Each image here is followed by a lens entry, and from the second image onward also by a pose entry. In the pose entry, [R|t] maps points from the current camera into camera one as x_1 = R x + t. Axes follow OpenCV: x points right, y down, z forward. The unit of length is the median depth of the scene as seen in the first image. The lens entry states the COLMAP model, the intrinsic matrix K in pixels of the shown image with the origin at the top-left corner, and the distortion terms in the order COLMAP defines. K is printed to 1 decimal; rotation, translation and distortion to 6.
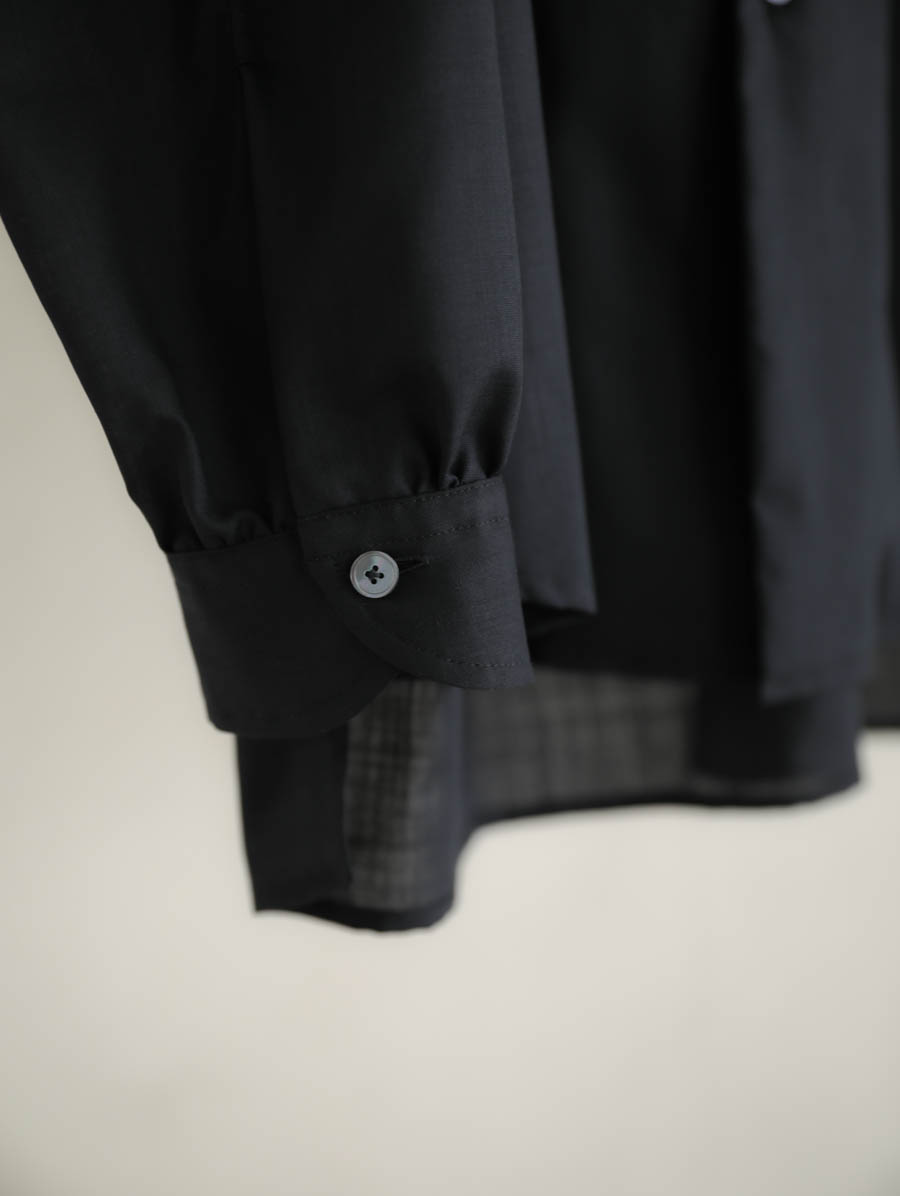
lens RADIAL K [[1723.9, 0, 448.2], [0, 1723.9, 599.2], [0, 0, 1]] dist [0.028436, 0.000000]
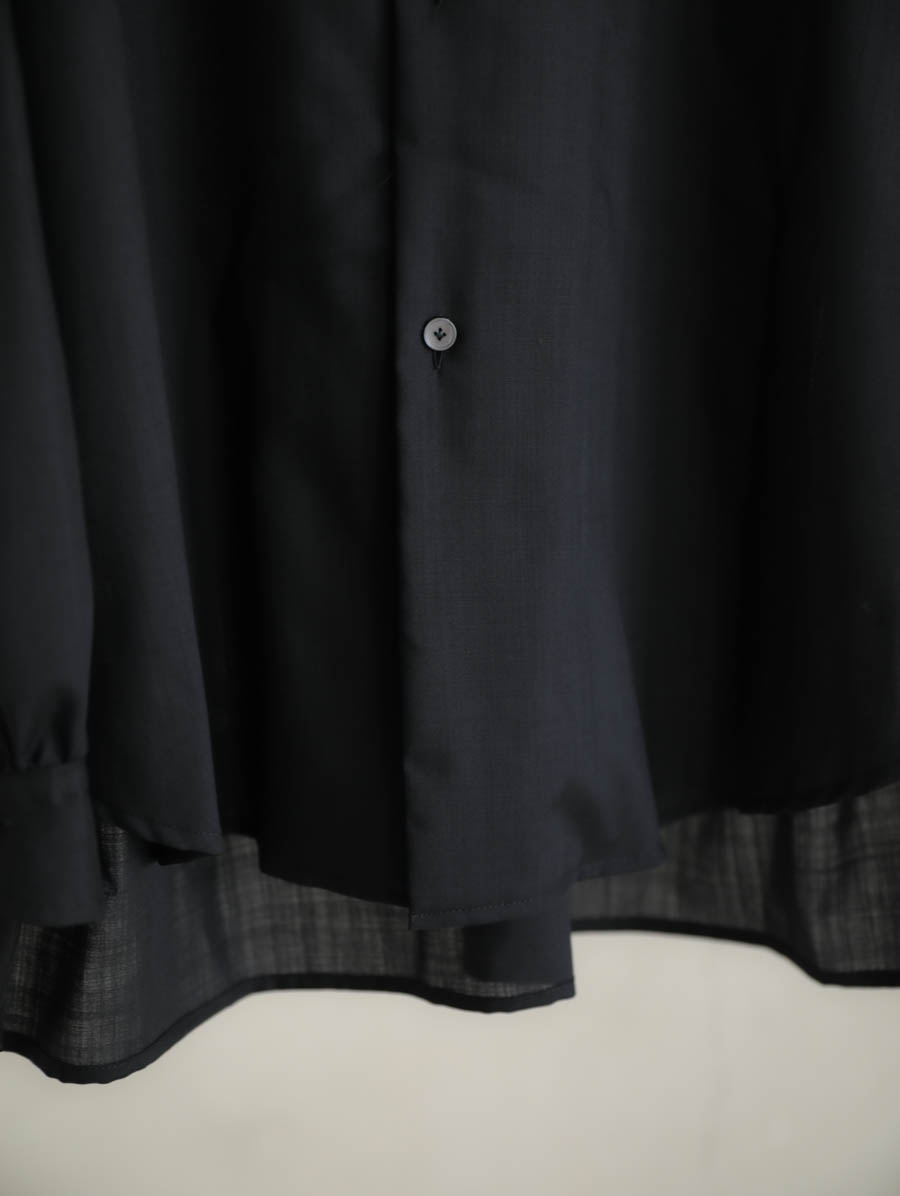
lens RADIAL K [[1723.9, 0, 460.0], [0, 1723.9, 593.5], [0, 0, 1]] dist [0.028436, 0.000000]
pose [[0.955633, 0.070090, -0.286100, 0.586368], [-0.070118, 0.997487, 0.010158, -0.201785], [0.286093, 0.010353, 0.958146, -0.149933]]
